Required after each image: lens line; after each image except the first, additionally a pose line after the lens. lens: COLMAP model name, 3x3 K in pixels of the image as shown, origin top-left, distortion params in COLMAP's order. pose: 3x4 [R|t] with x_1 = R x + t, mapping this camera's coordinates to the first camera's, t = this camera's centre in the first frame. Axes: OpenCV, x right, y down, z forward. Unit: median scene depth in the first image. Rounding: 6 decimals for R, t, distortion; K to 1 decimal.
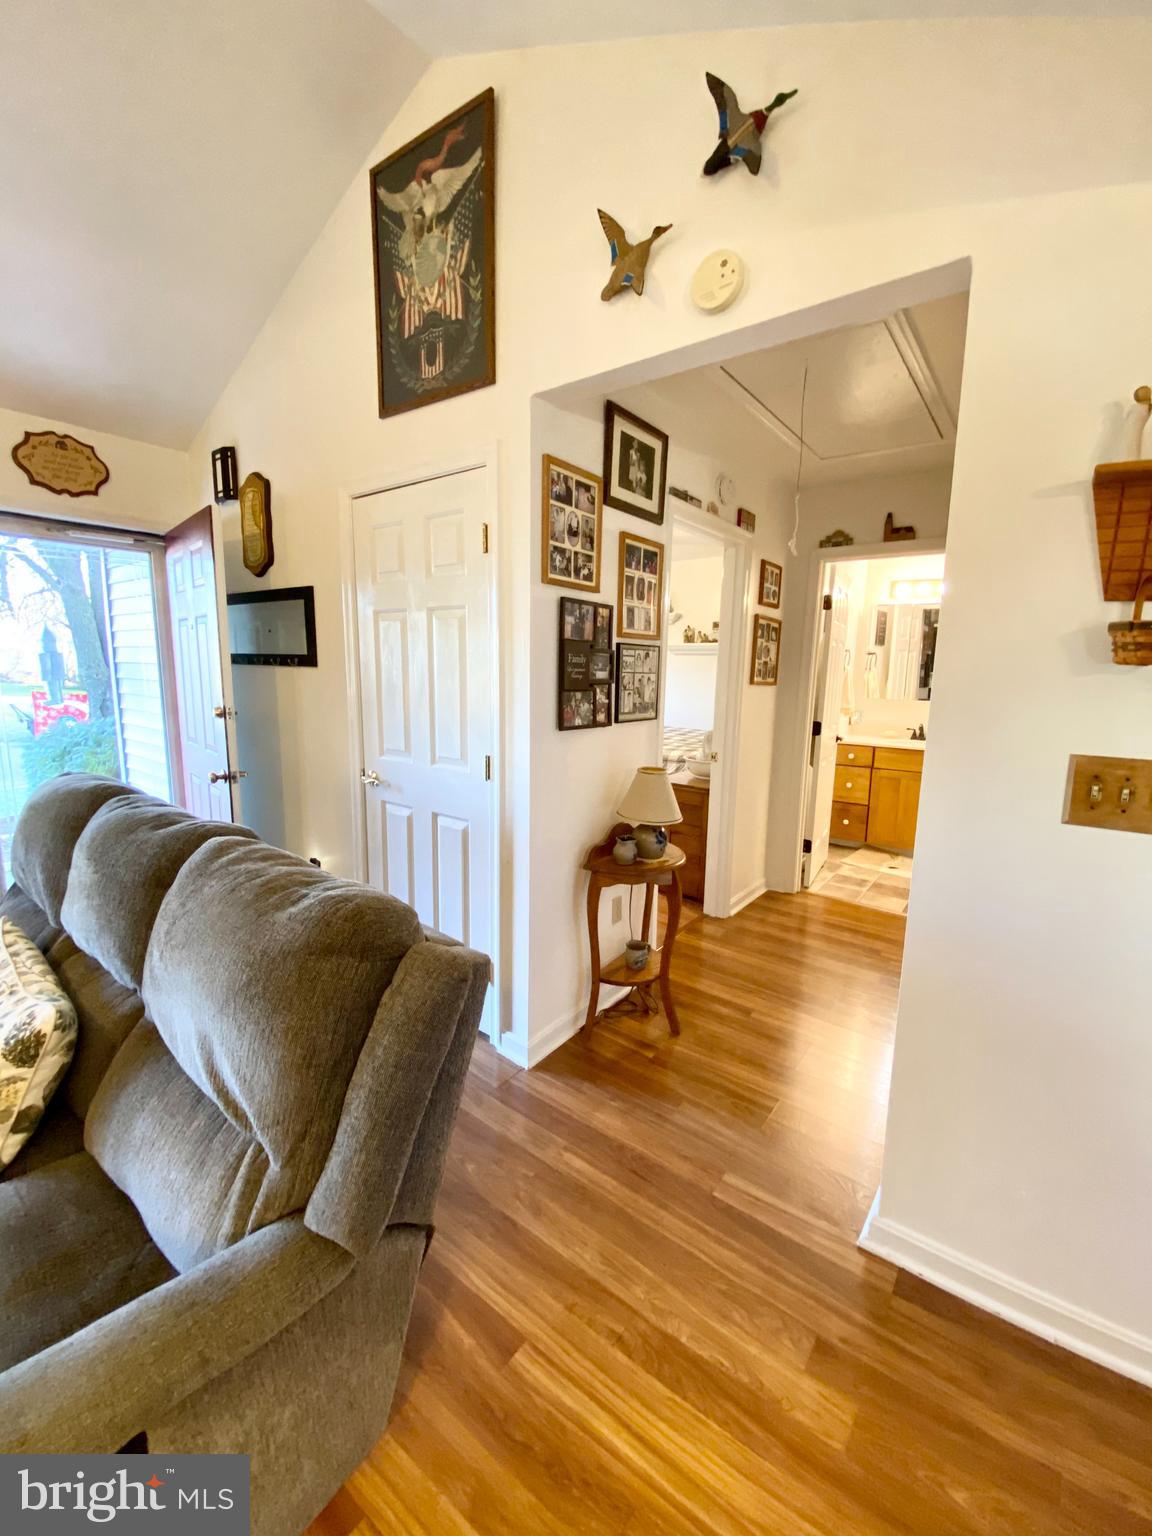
lens RADIAL K [[615.1, 0, 576.0], [0, 615.1, 768.0], [0, 0, 1]] dist [0.046541, -0.043195]
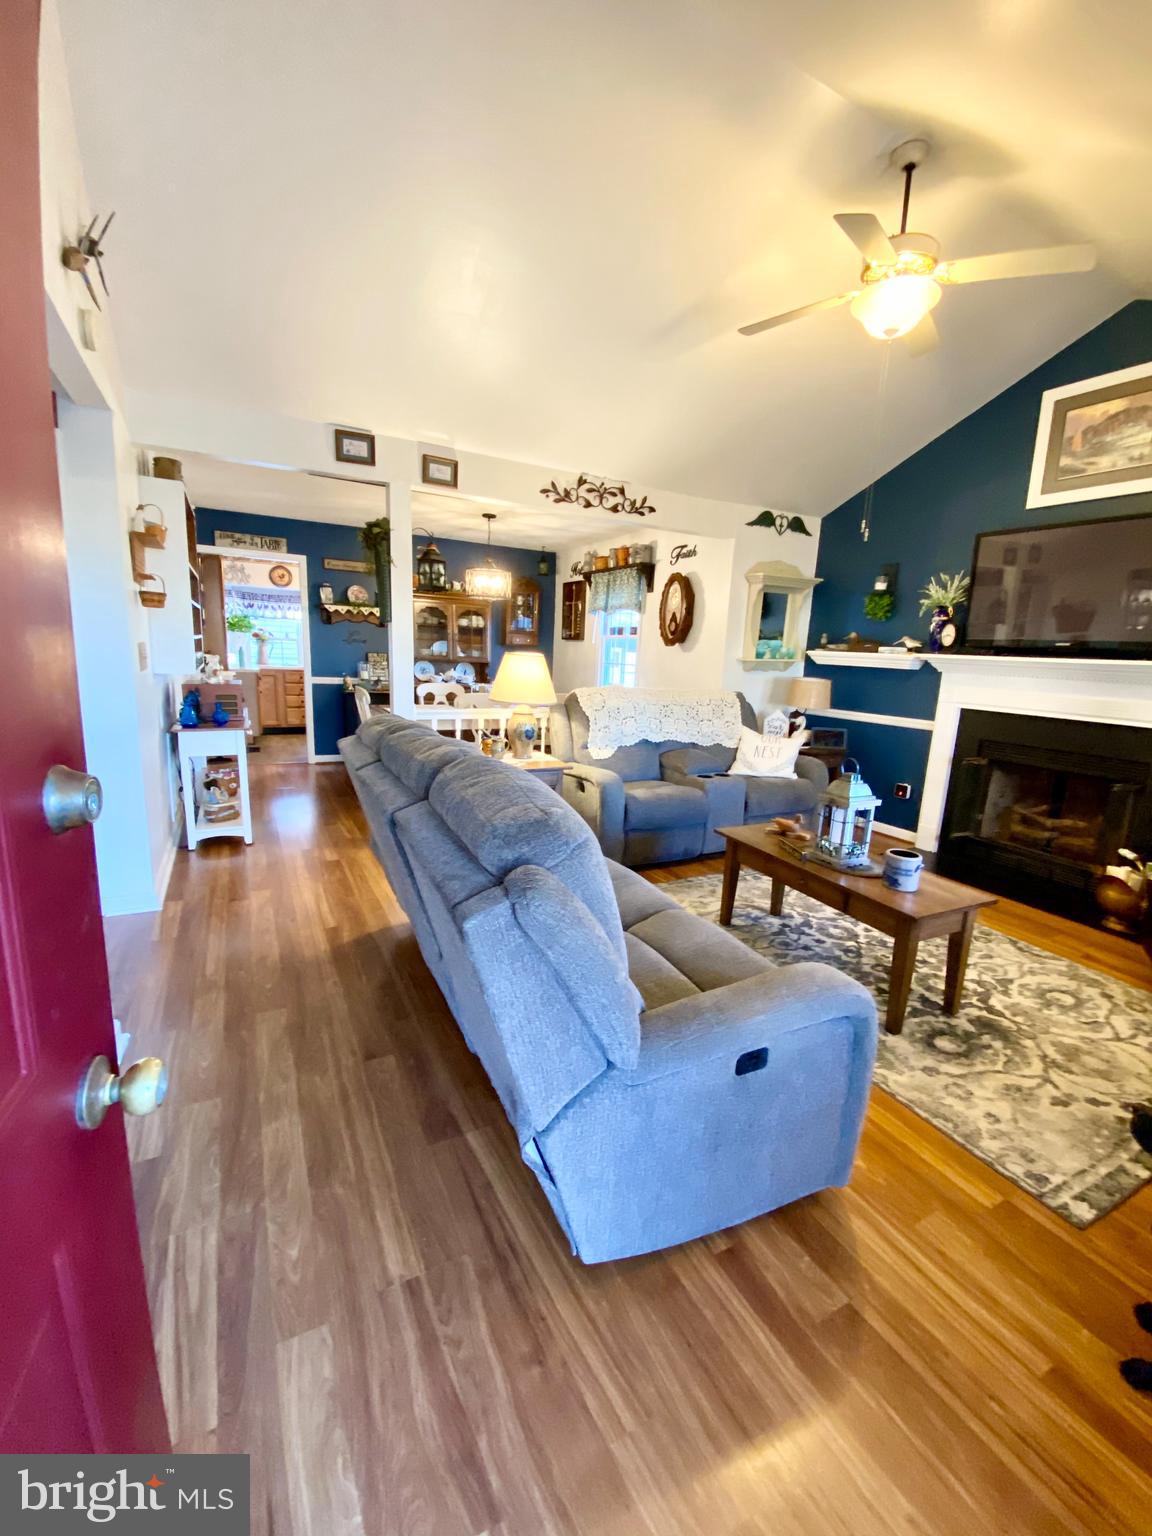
lens RADIAL K [[615.1, 0, 576.0], [0, 615.1, 768.0], [0, 0, 1]] dist [0.046541, -0.043195]
pose [[-0.898039, -0.135372, 0.418570, -1.103217], [0.016463, 0.940469, 0.339482, -0.219044], [-0.439609, 0.311759, -0.842348, 1.463614]]
